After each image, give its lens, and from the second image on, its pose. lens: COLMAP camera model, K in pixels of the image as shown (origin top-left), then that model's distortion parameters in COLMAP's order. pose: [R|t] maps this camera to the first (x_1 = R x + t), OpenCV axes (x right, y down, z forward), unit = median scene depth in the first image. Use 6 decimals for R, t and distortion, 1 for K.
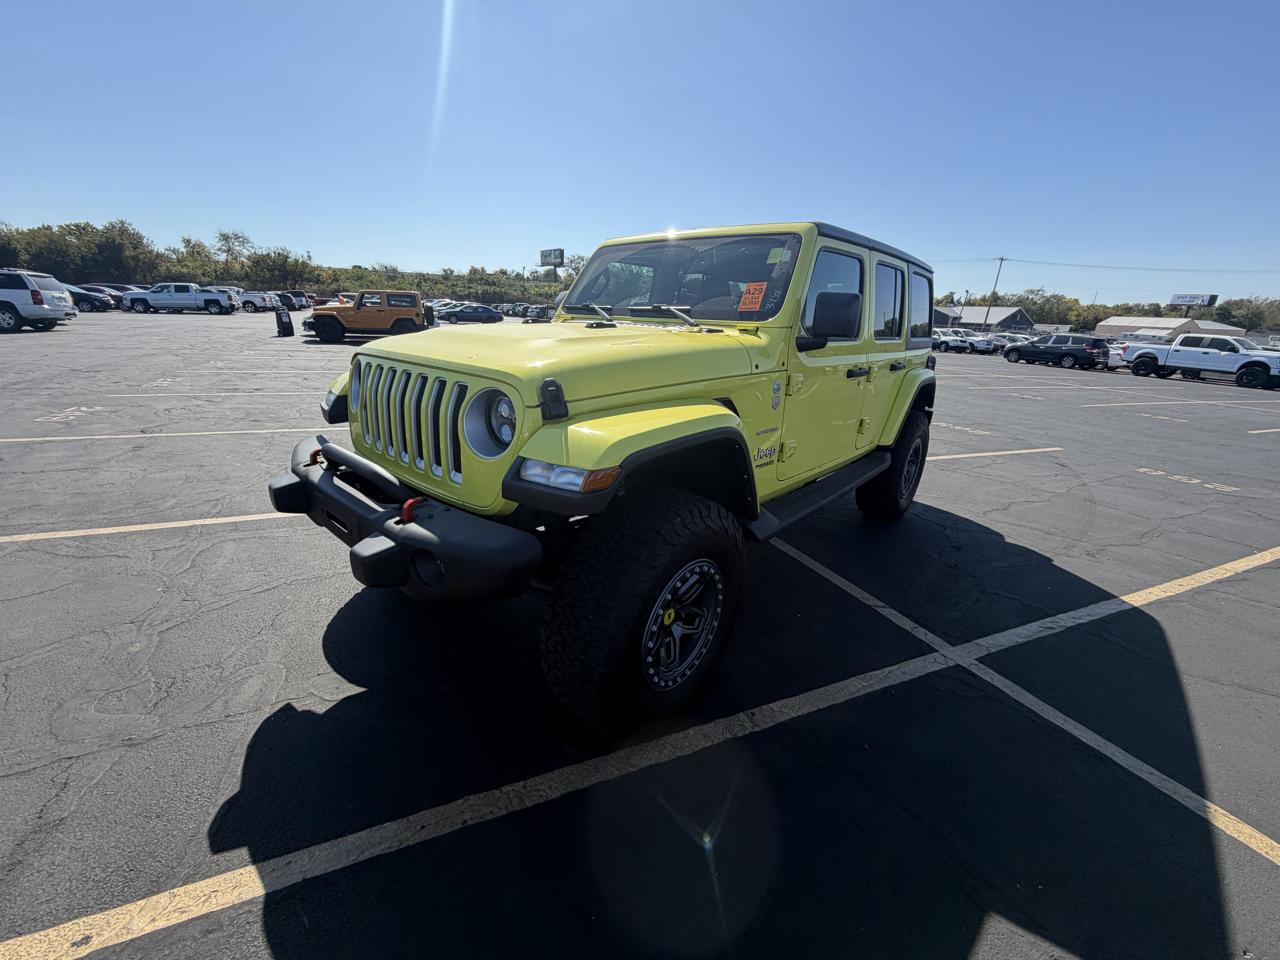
lens RADIAL K [[512.6, 0, 636.7], [0, 512.6, 483.6], [0, 0, 1]] dist [0.001474, -0.000285]
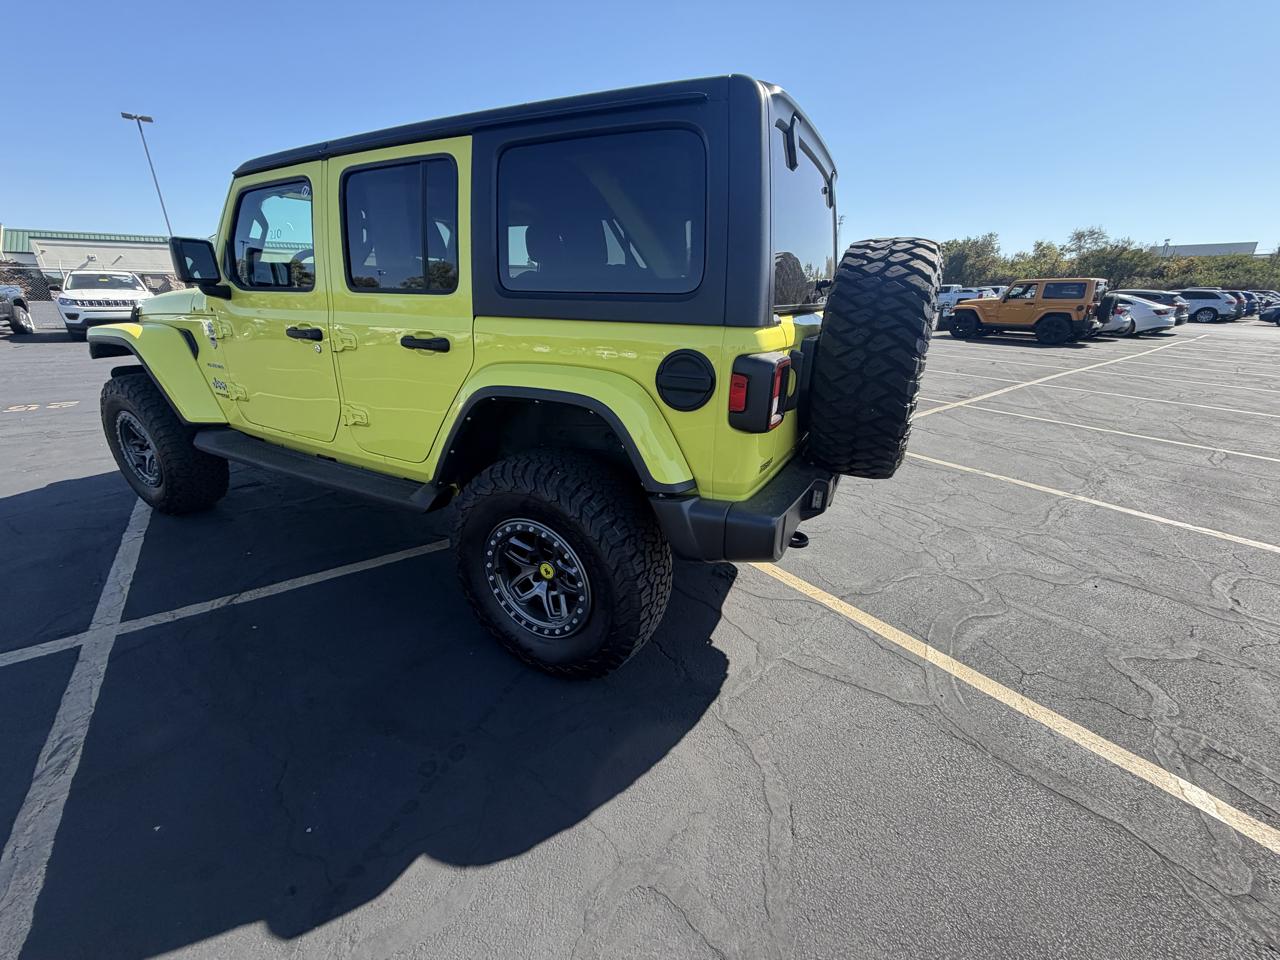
lens RADIAL K [[512.6, 0, 635.6], [0, 512.6, 483.5], [0, 0, 1]] dist [0.001474, -0.000285]
pose [[0.223067, 0.306243, -0.925449, 1.375652], [-0.310775, 0.922173, 0.230251, -0.353269], [0.923937, 0.236245, 0.300879, 1.329390]]
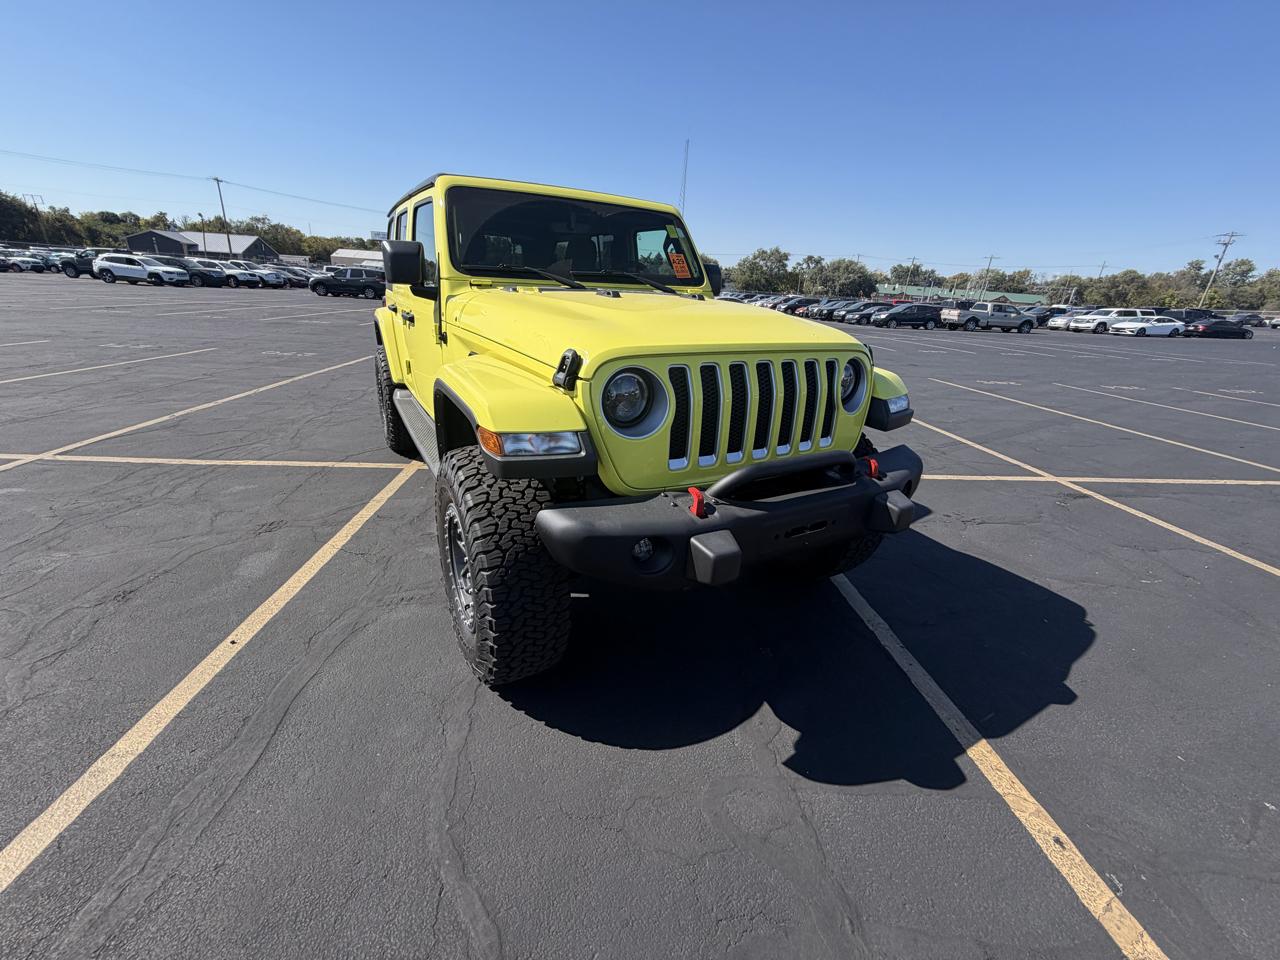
lens RADIAL K [[512.6, 0, 637.9], [0, 512.6, 483.2], [0, 0, 1]] dist [0.001474, -0.000285]
pose [[0.329674, -0.369024, 0.868986, -0.933483], [0.261786, 0.920082, 0.291406, -0.228722], [-0.907074, 0.131419, 0.399933, 0.564213]]
